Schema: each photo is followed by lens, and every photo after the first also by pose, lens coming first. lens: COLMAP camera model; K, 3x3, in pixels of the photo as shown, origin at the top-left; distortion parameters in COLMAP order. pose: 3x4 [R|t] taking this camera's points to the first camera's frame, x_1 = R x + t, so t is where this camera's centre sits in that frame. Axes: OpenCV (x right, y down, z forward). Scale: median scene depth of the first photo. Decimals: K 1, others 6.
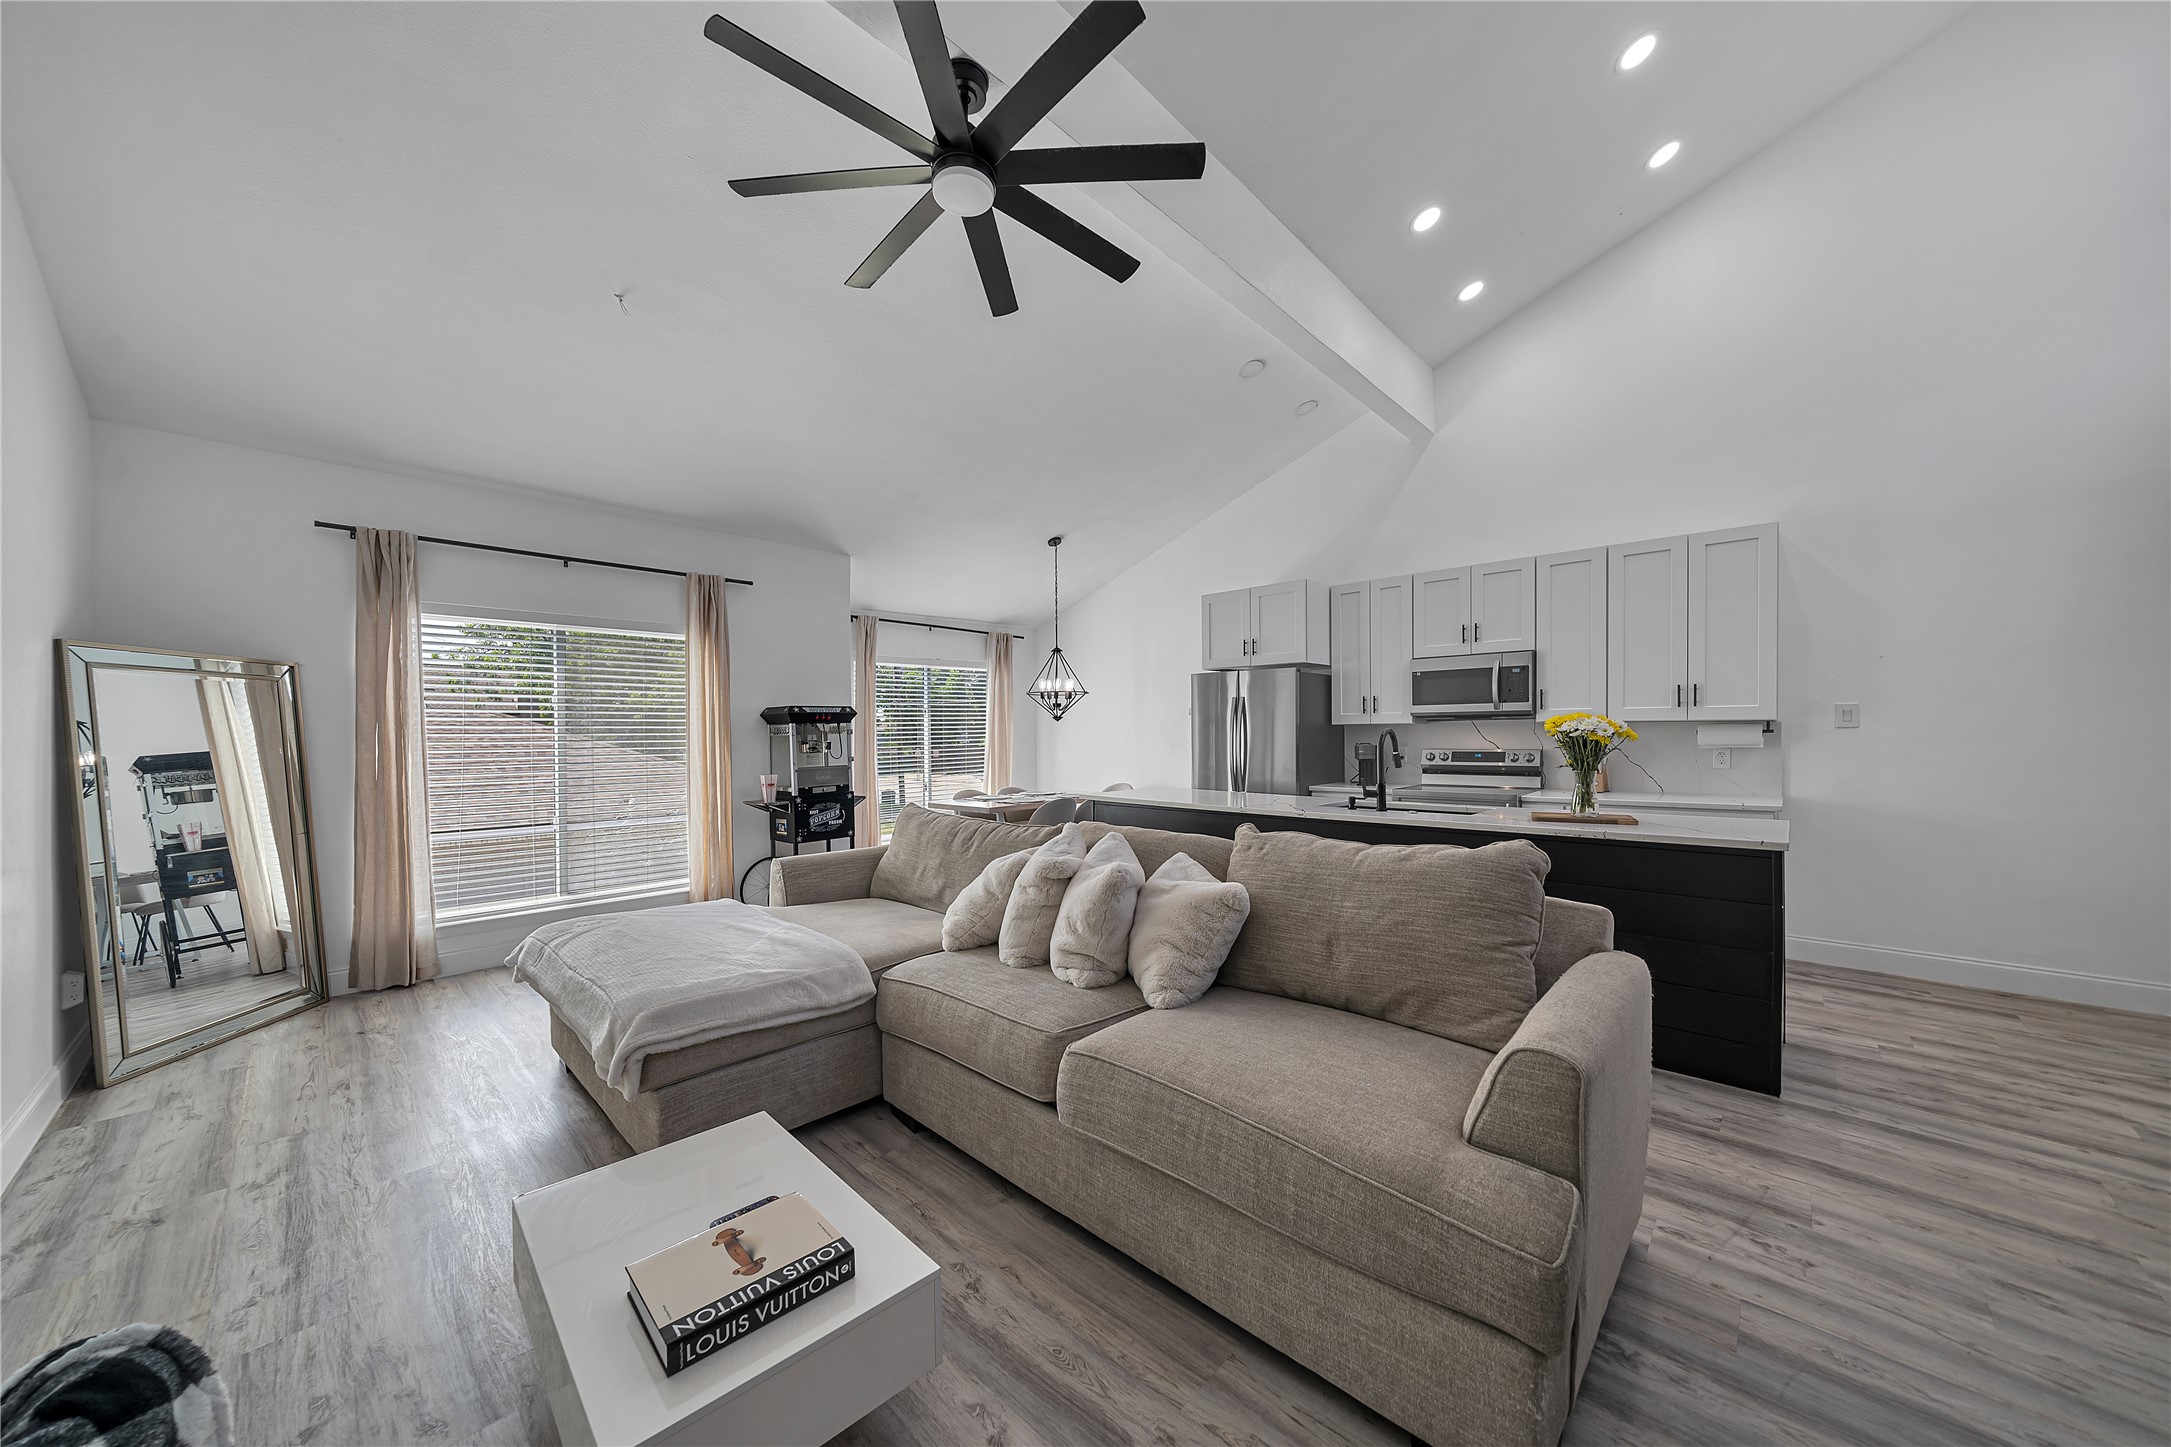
lens RADIAL K [[754.8, 0, 1094.0], [0, 754.8, 744.0], [0, 0, 1]] dist [-0.001423, -0.000211]
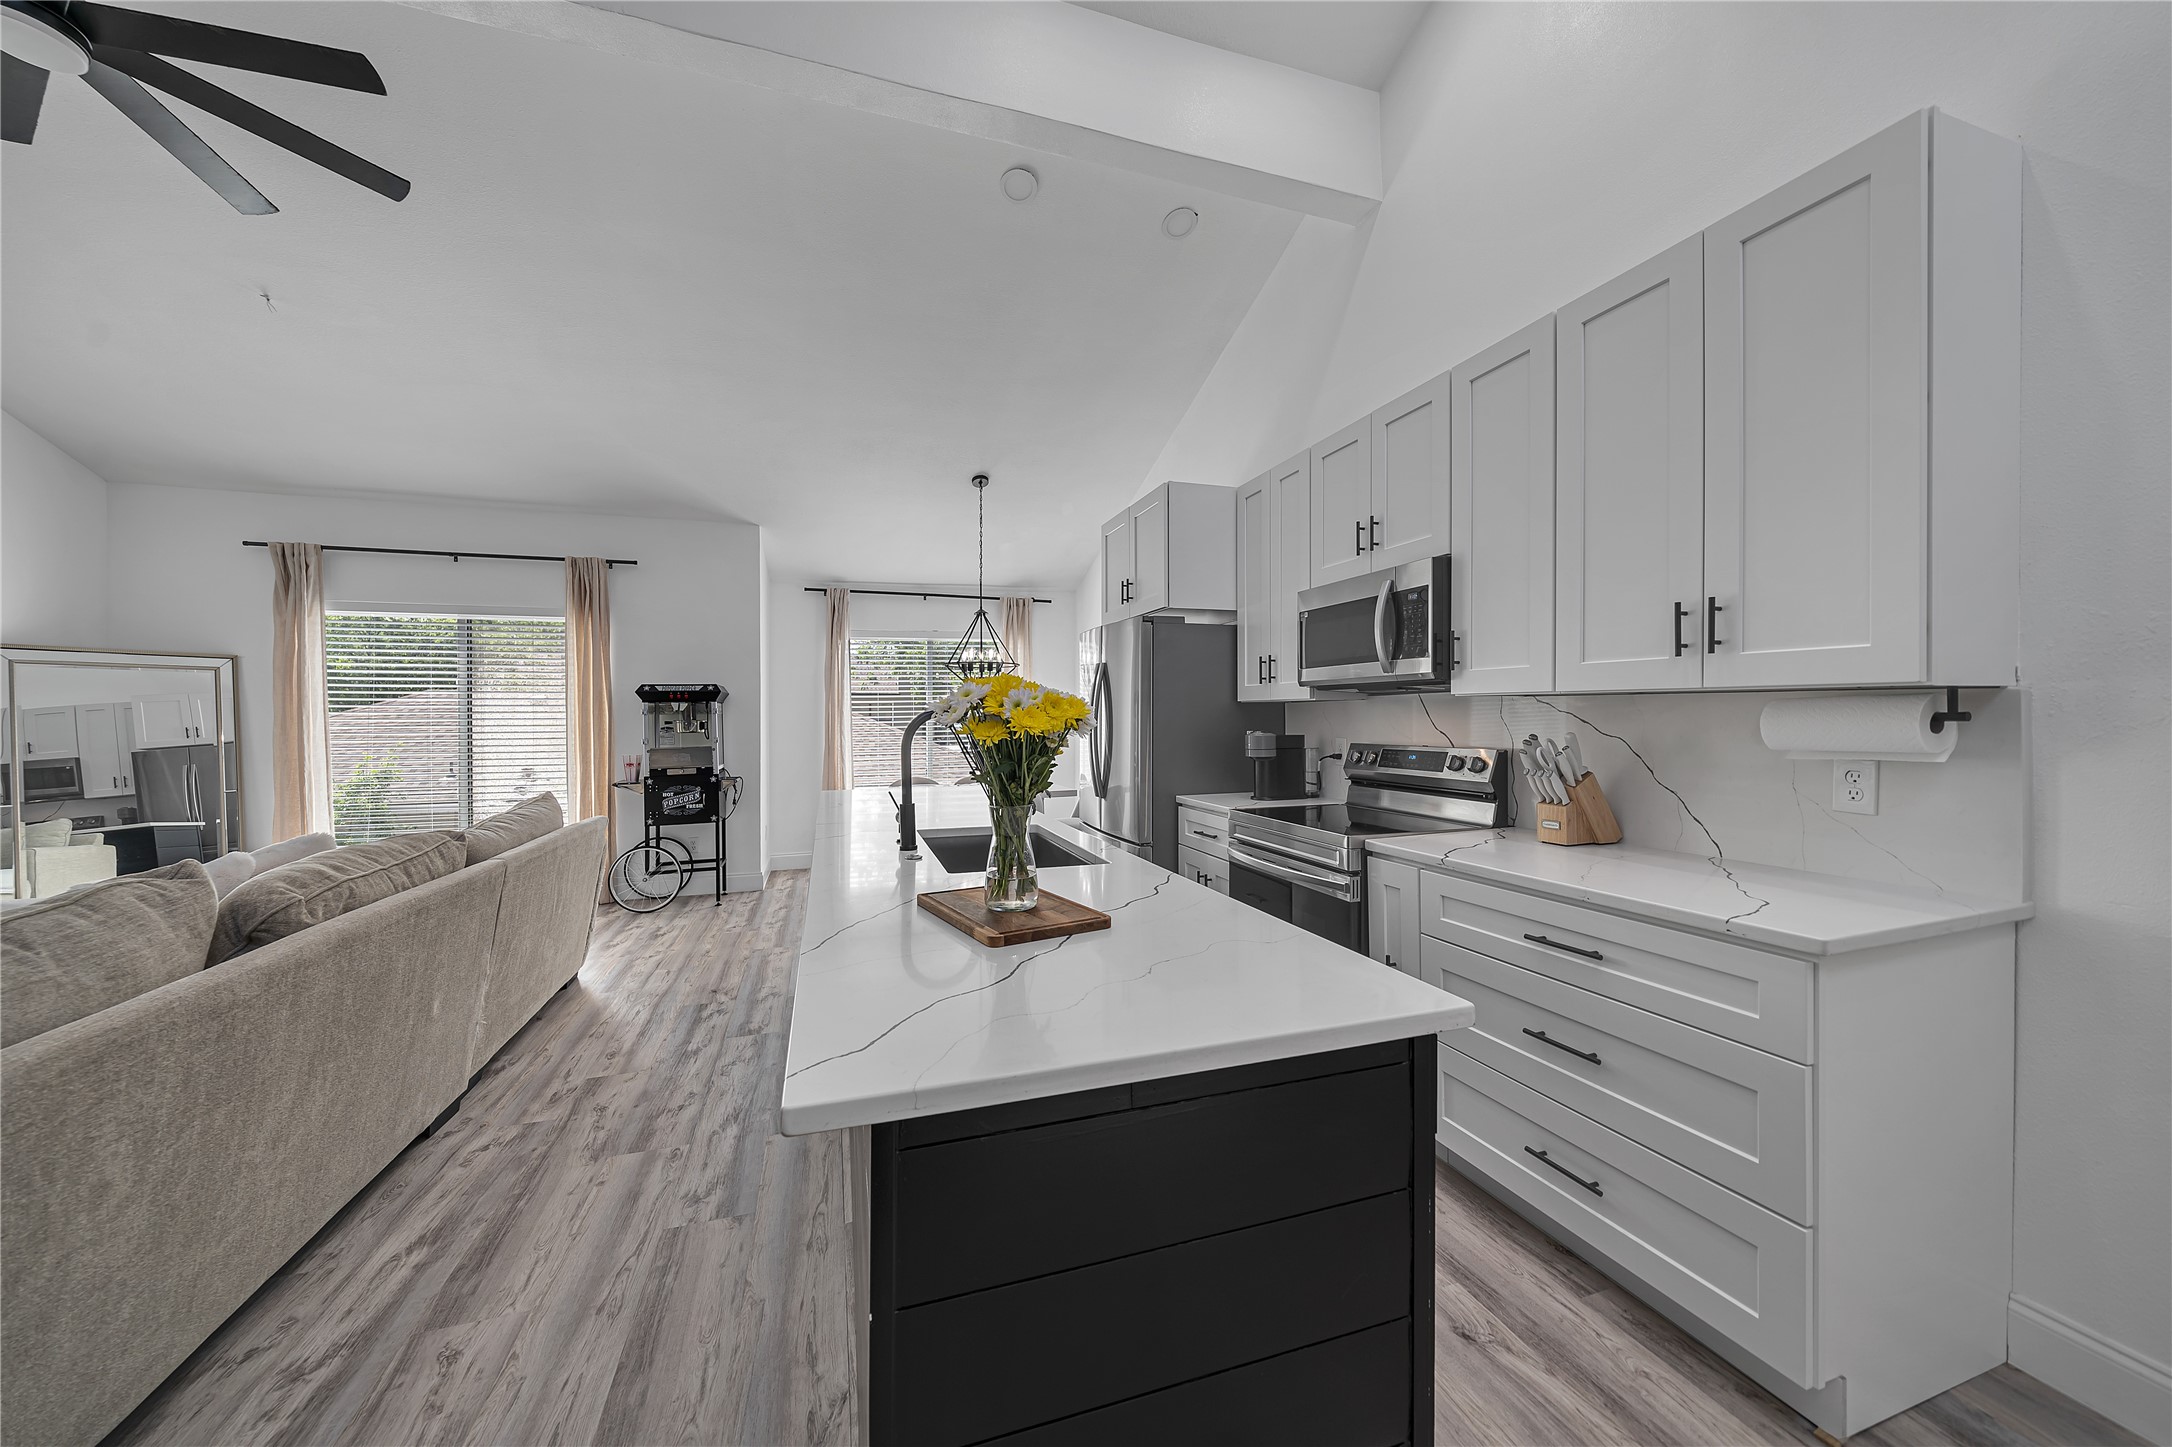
lens RADIAL K [[775.9, 0, 1057.9], [0, 775.9, 717.1], [0, 0, 1]] dist [-0.004643, -0.000166]
pose [[0.877171, 0.006580, -0.480133, 0.576705], [-0.010657, 0.999927, -0.005765, -0.008586], [0.480059, 0.010173, 0.877177, 0.398315]]
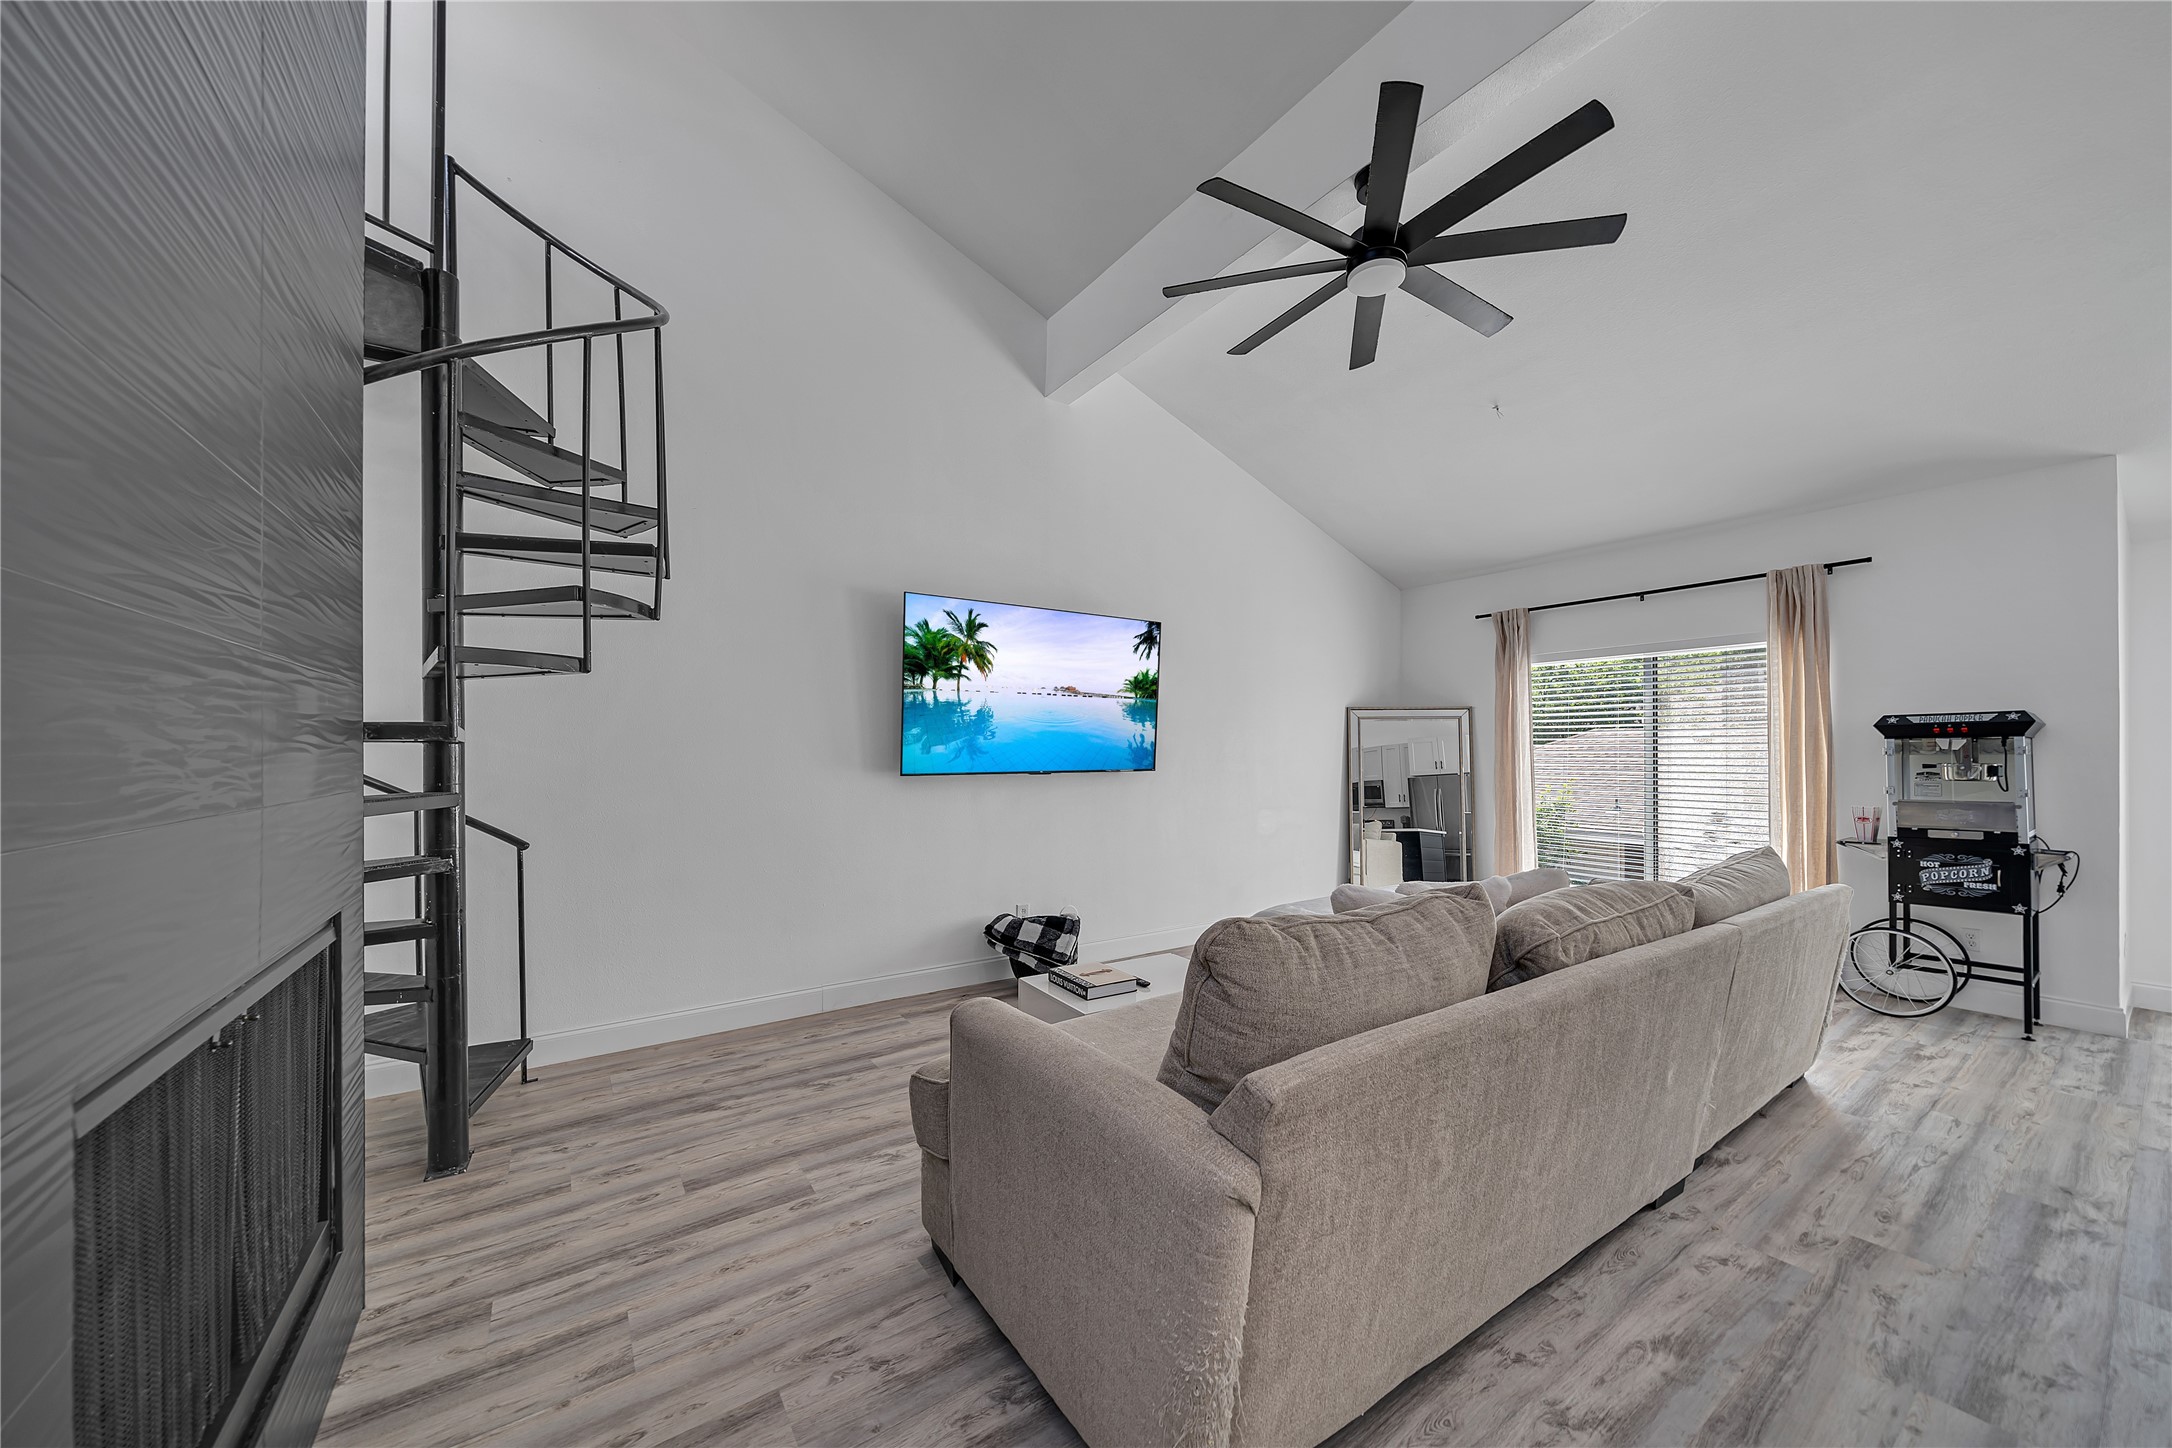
lens RADIAL K [[755.1, 0, 1094.5], [0, 755.1, 744.5], [0, 0, 1]] dist [-0.001423, -0.000211]
pose [[-0.193898, -0.002478, -0.981019, 0.504951], [-0.014885, 0.999889, 0.000417, -0.010879], [0.980909, 0.014683, -0.193913, 0.396313]]
